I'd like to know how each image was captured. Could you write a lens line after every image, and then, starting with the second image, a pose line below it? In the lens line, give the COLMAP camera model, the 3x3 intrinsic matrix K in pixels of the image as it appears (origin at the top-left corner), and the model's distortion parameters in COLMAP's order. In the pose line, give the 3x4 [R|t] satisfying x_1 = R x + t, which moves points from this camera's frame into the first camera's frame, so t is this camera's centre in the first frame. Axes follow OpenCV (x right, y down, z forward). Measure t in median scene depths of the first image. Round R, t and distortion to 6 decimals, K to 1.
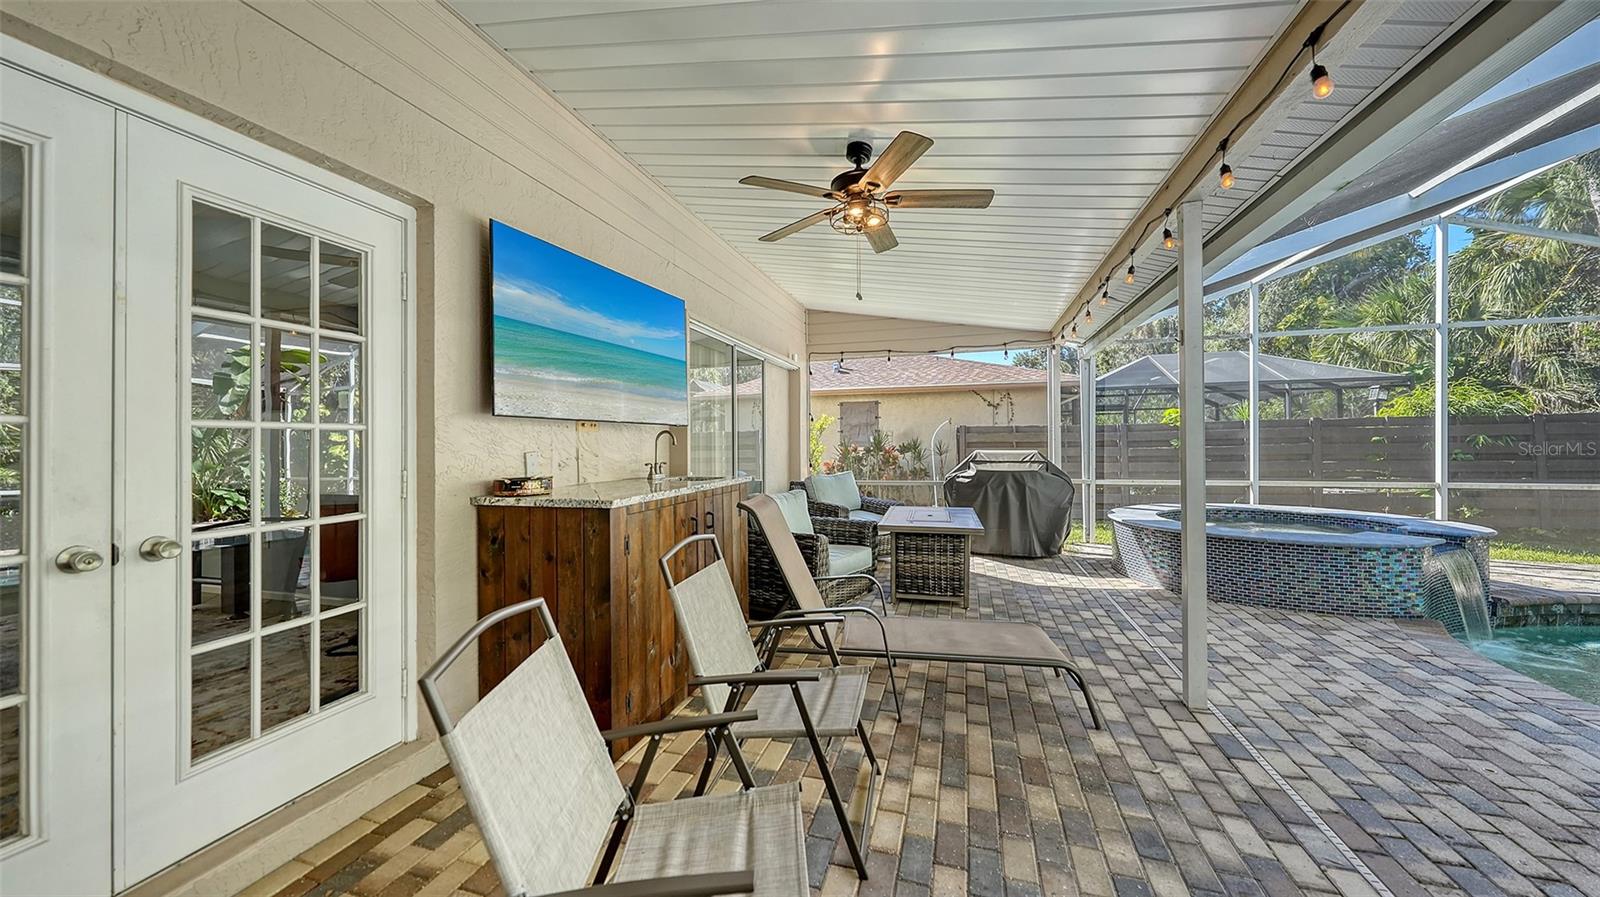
lens RADIAL K [[572.6, 0, 747.7], [0, 572.6, 441.6], [0, 0, 1]] dist [-0.003383, -0.000228]
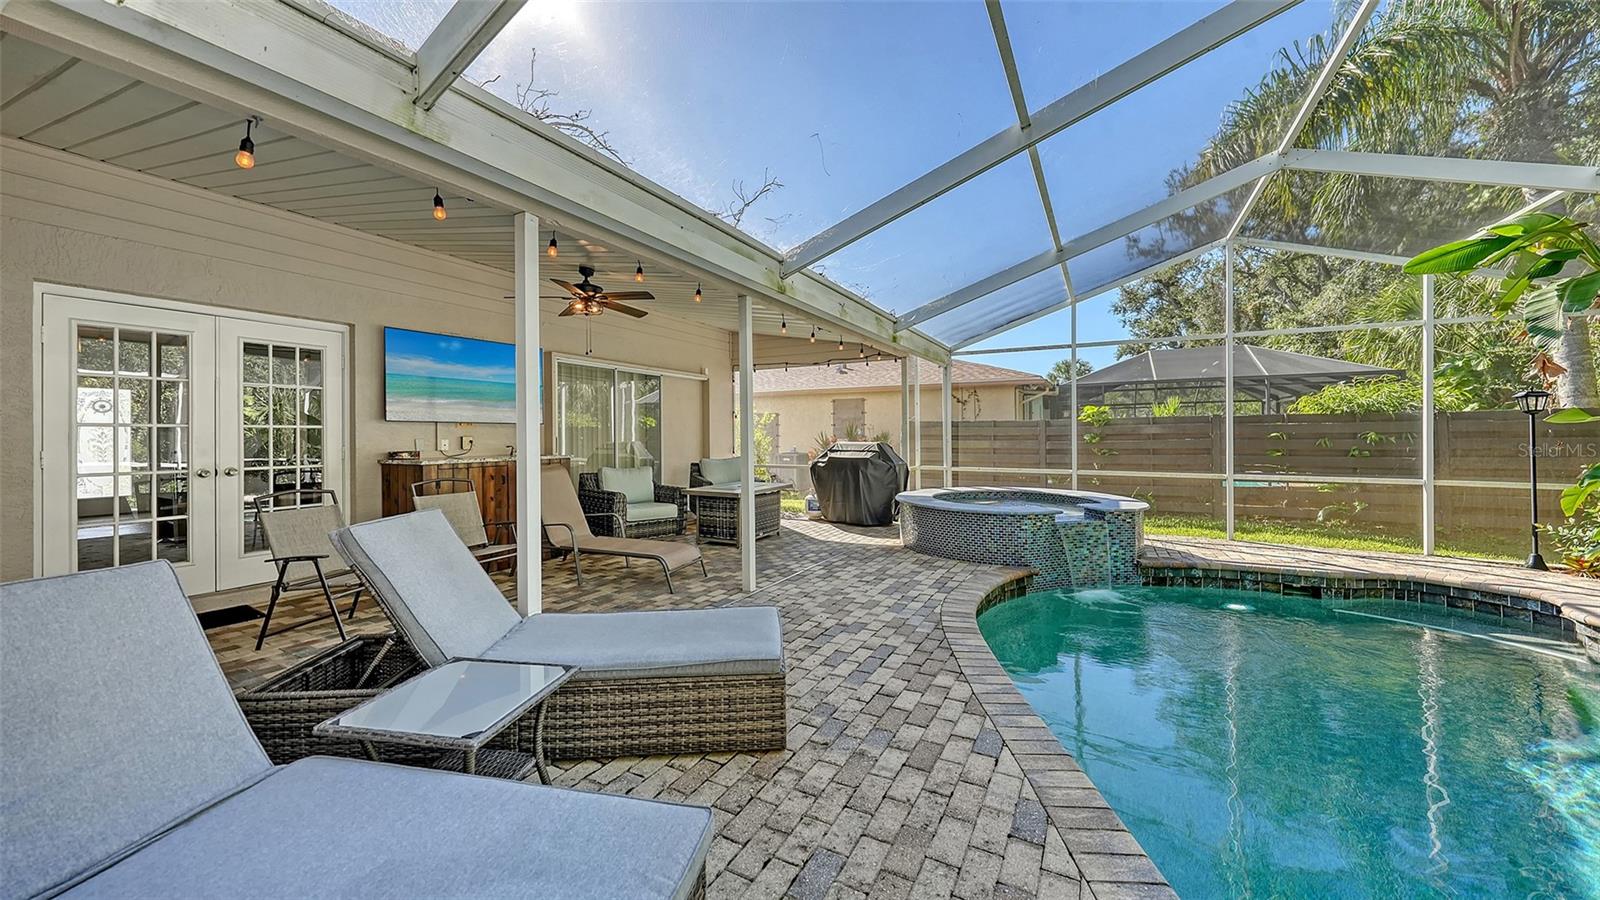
lens RADIAL K [[572.6, 0, 760.6], [0, 572.6, 437.2], [0, 0, 1]] dist [-0.003383, -0.000228]
pose [[0.976828, 0.007384, -0.213900, 1.124461], [-0.005742, 0.999949, 0.008297, -0.009764], [0.213950, -0.006877, 0.976820, -0.628728]]
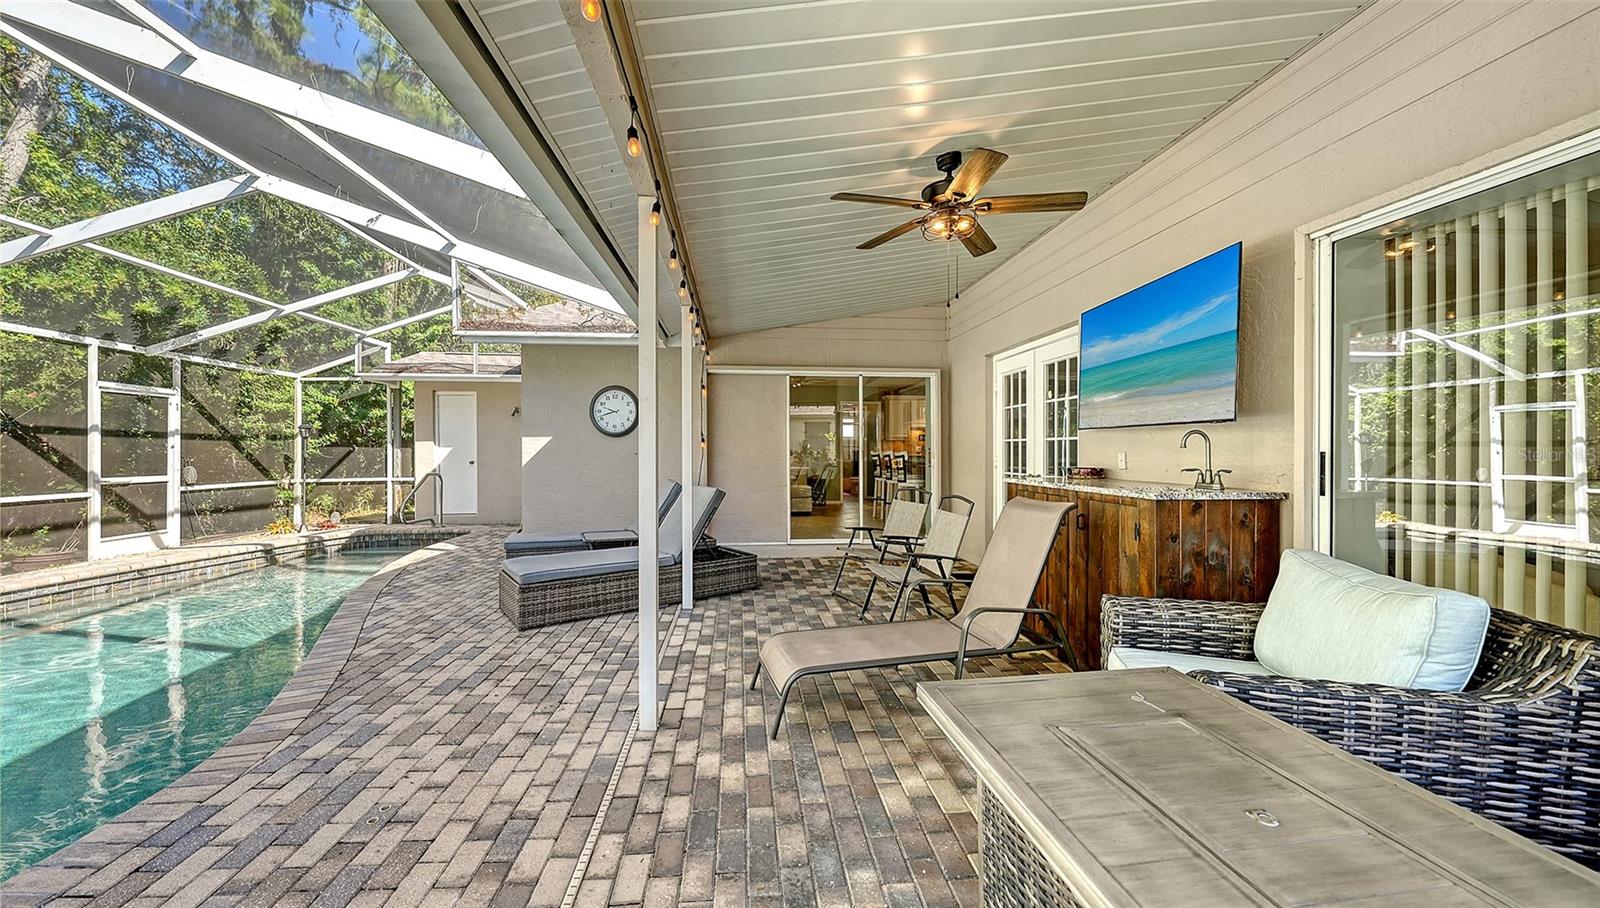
lens RADIAL K [[570.2, 0, 767.3], [0, 570.2, 444.2], [0, 0, 1]] dist [-0.005083, -0.000005]
pose [[-0.919790, 0.008770, -0.392313, 0.926502], [0.011750, 0.999917, -0.005197, -0.002908], [0.392235, -0.009390, -0.919817, 1.870803]]
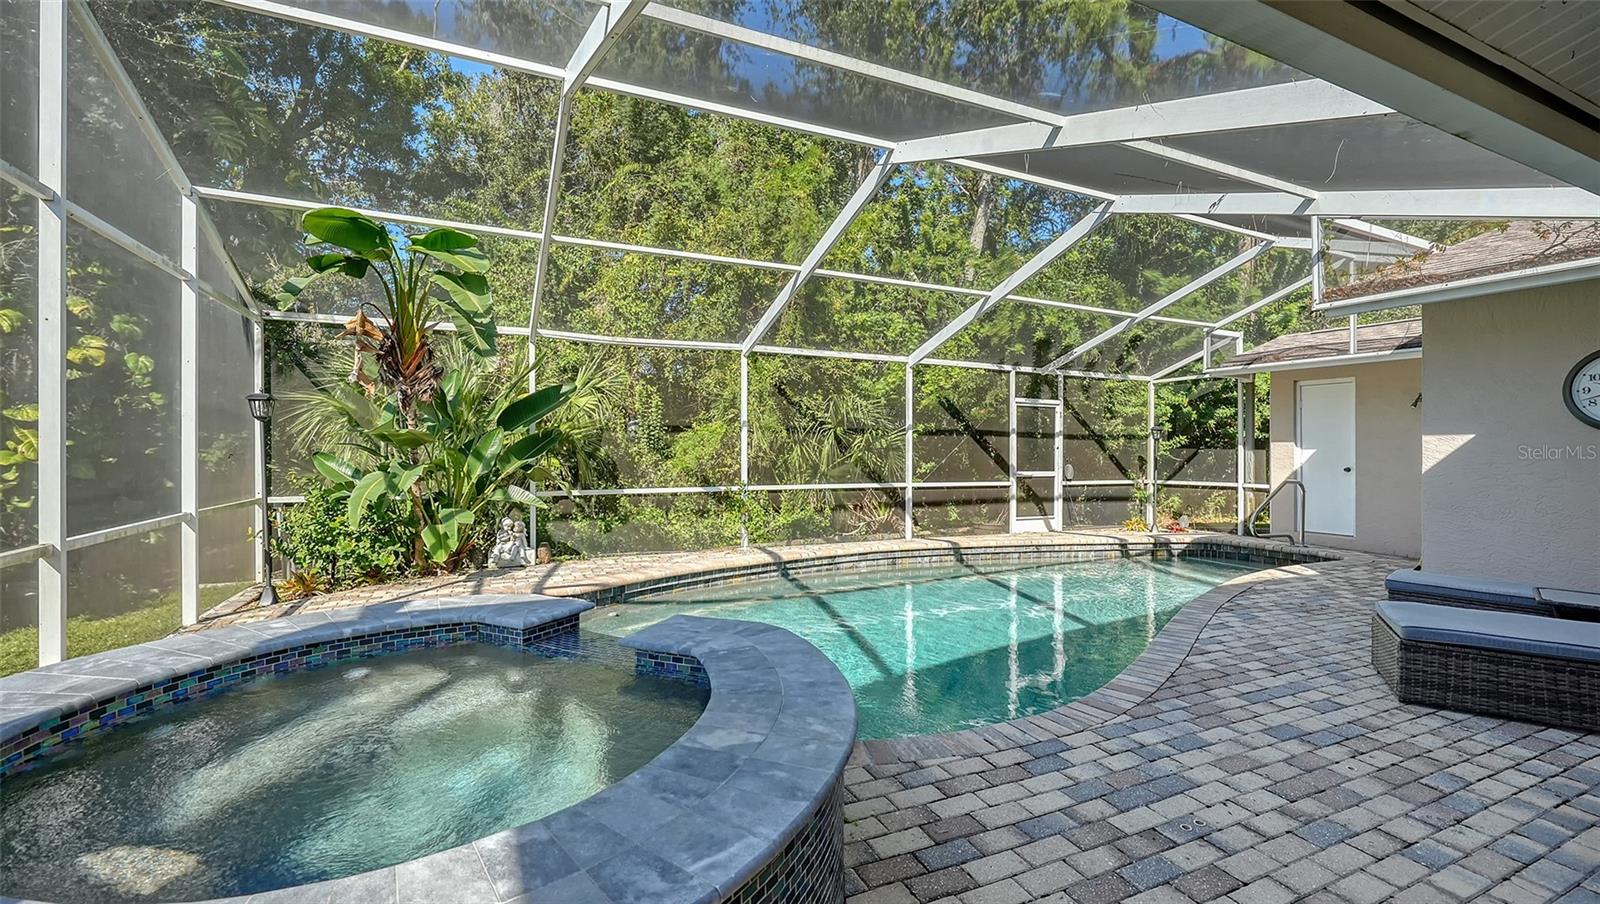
lens RADIAL K [[640.3, 0, 803.3], [0, 640.3, 452.5], [0, 0, 1]] dist [-0.002360, -0.000516]
pose [[-0.702459, 0.000872, 0.711723, 0.879434], [-0.000681, 0.999998, -0.001897, -0.002709], [-0.711723, -0.001817, -0.702457, 1.908658]]
